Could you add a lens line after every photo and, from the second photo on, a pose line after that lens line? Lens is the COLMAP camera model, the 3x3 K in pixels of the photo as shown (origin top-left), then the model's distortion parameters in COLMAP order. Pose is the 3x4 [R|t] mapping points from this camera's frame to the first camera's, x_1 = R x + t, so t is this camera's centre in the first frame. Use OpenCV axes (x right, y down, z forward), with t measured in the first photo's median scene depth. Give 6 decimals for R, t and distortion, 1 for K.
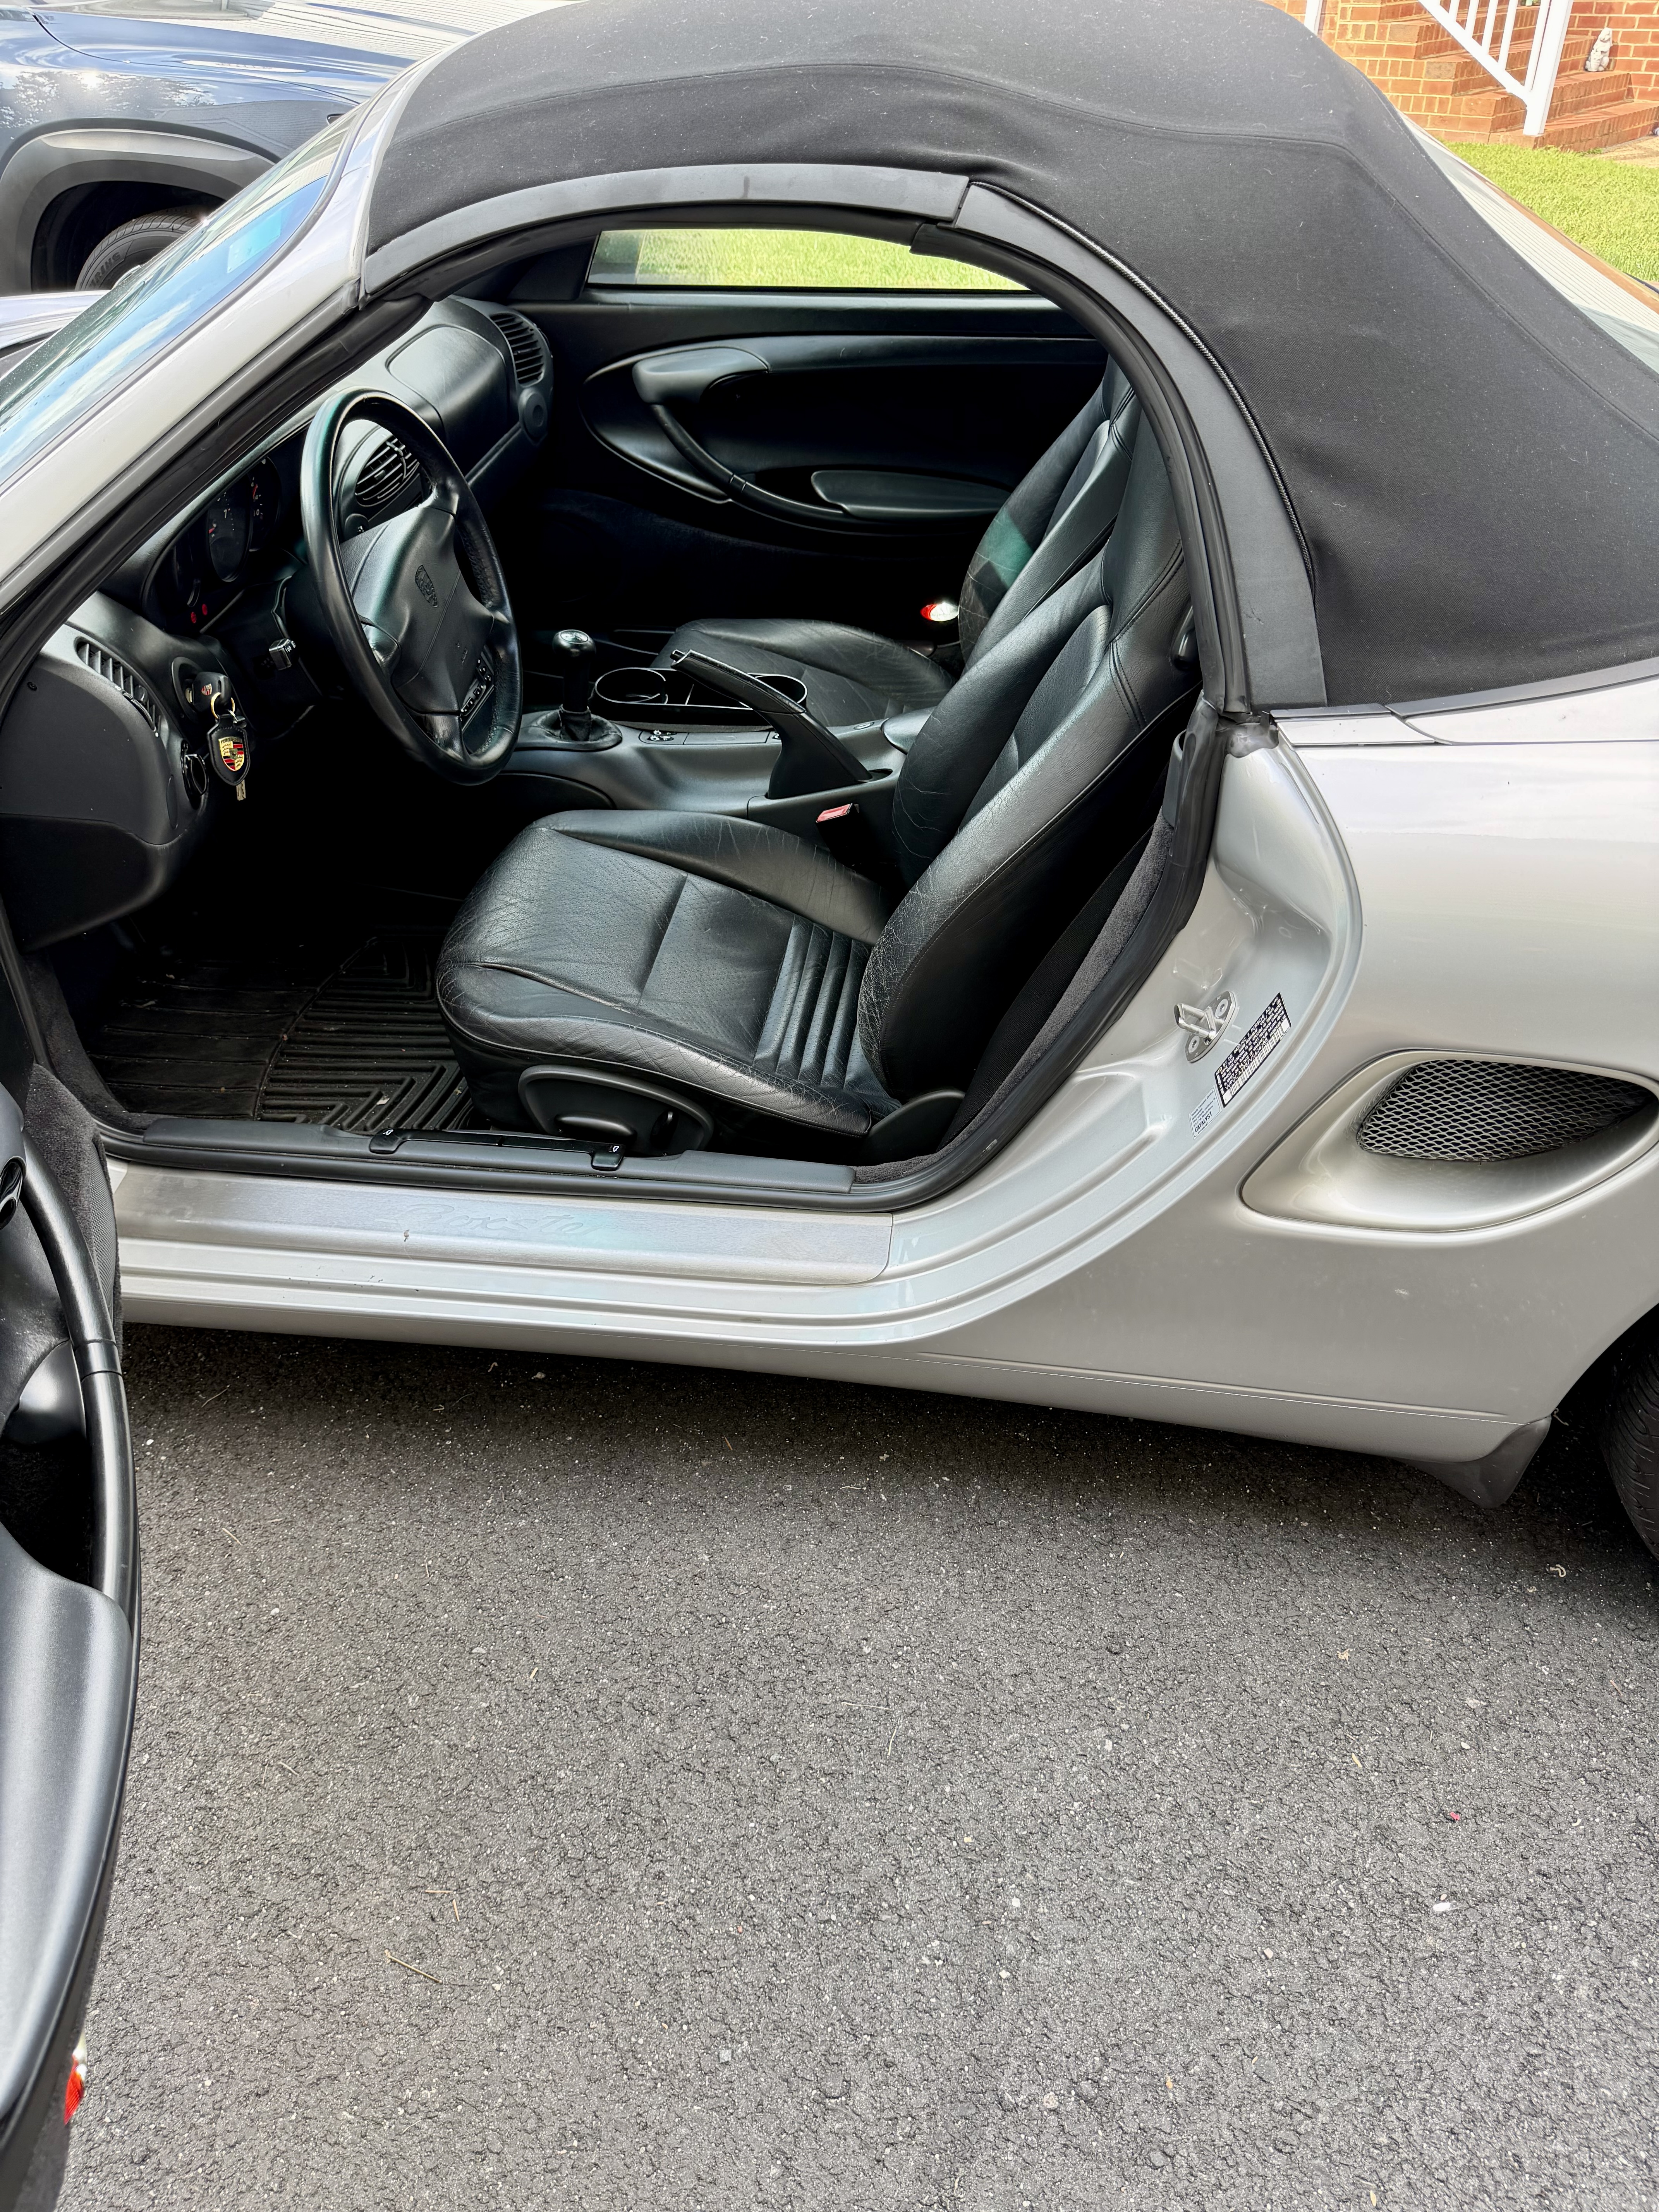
lens RADIAL K [[1590.4, 0, 829.7], [0, 1590.4, 1095.8], [0, 0, 1]] dist [-0.014833, -0.004593]
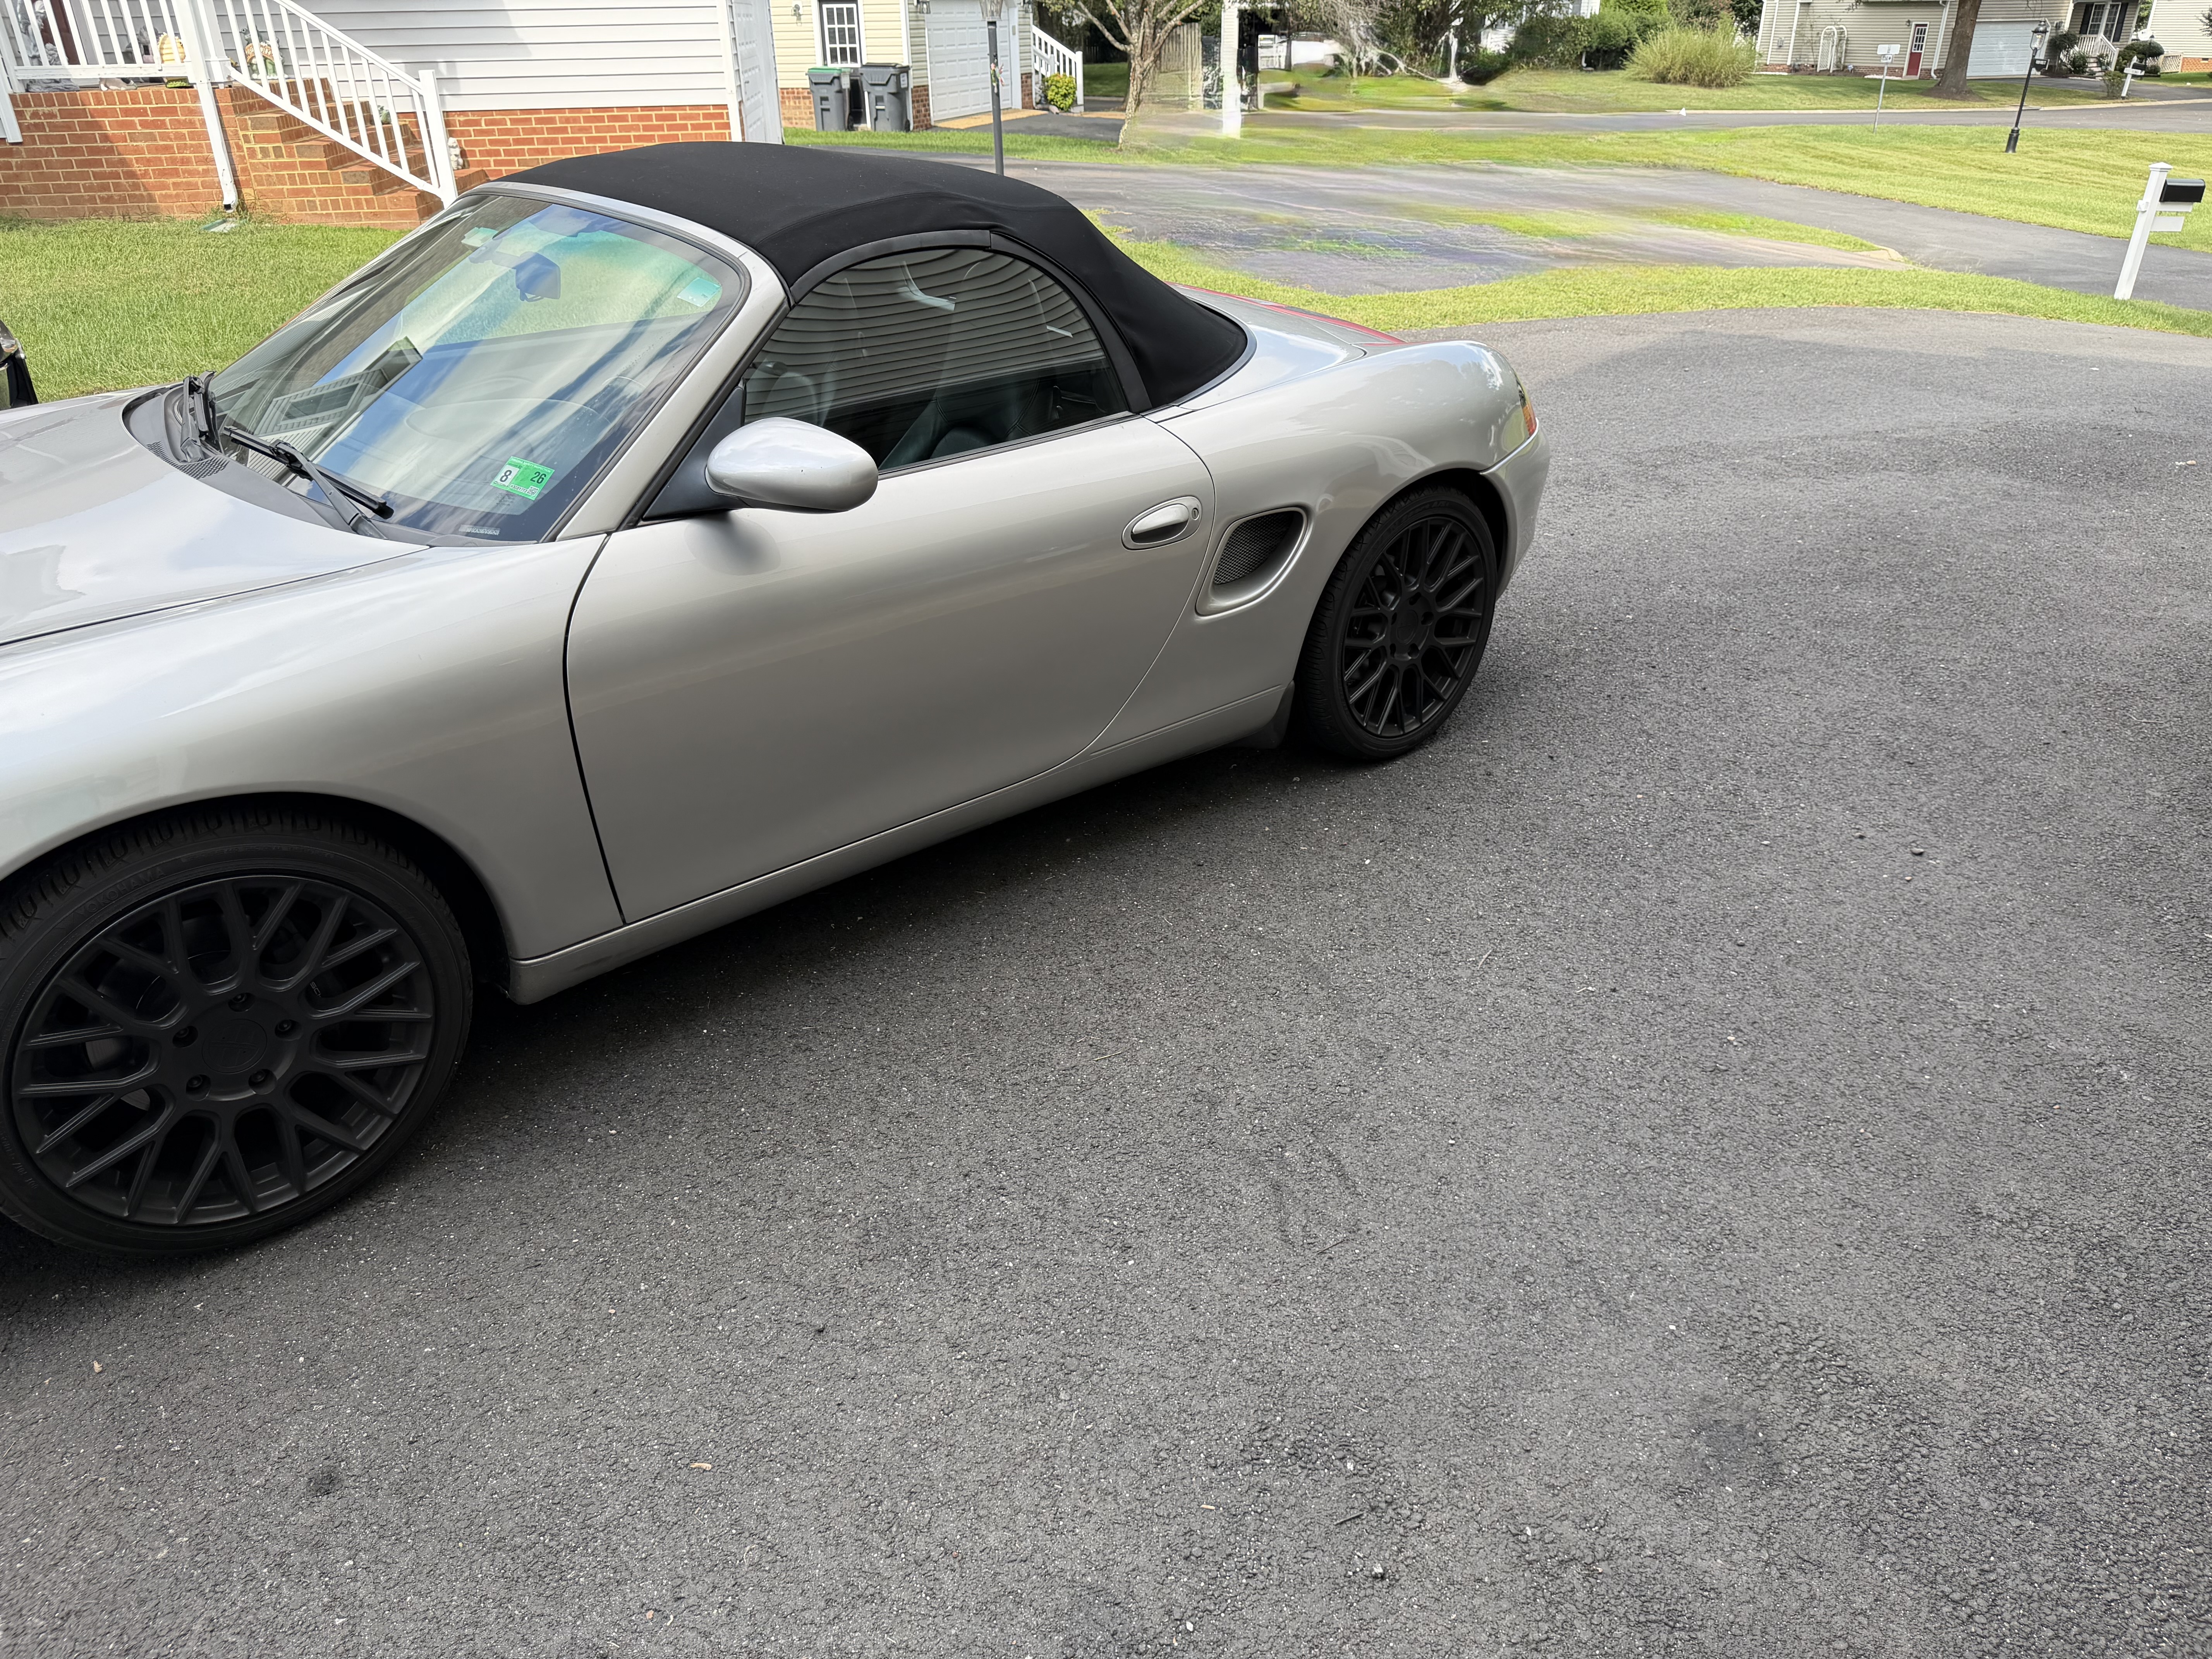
lens RADIAL K [[1590.4, 0, 1107.5], [0, 1590.4, 843.0], [0, 0, 1]] dist [-0.014833, -0.004593]
pose [[0.657605, -0.339726, 0.672415, -0.214934], [0.449271, 0.893315, 0.011956, 0.040093], [-0.604740, 0.294234, 0.740078, -0.081260]]
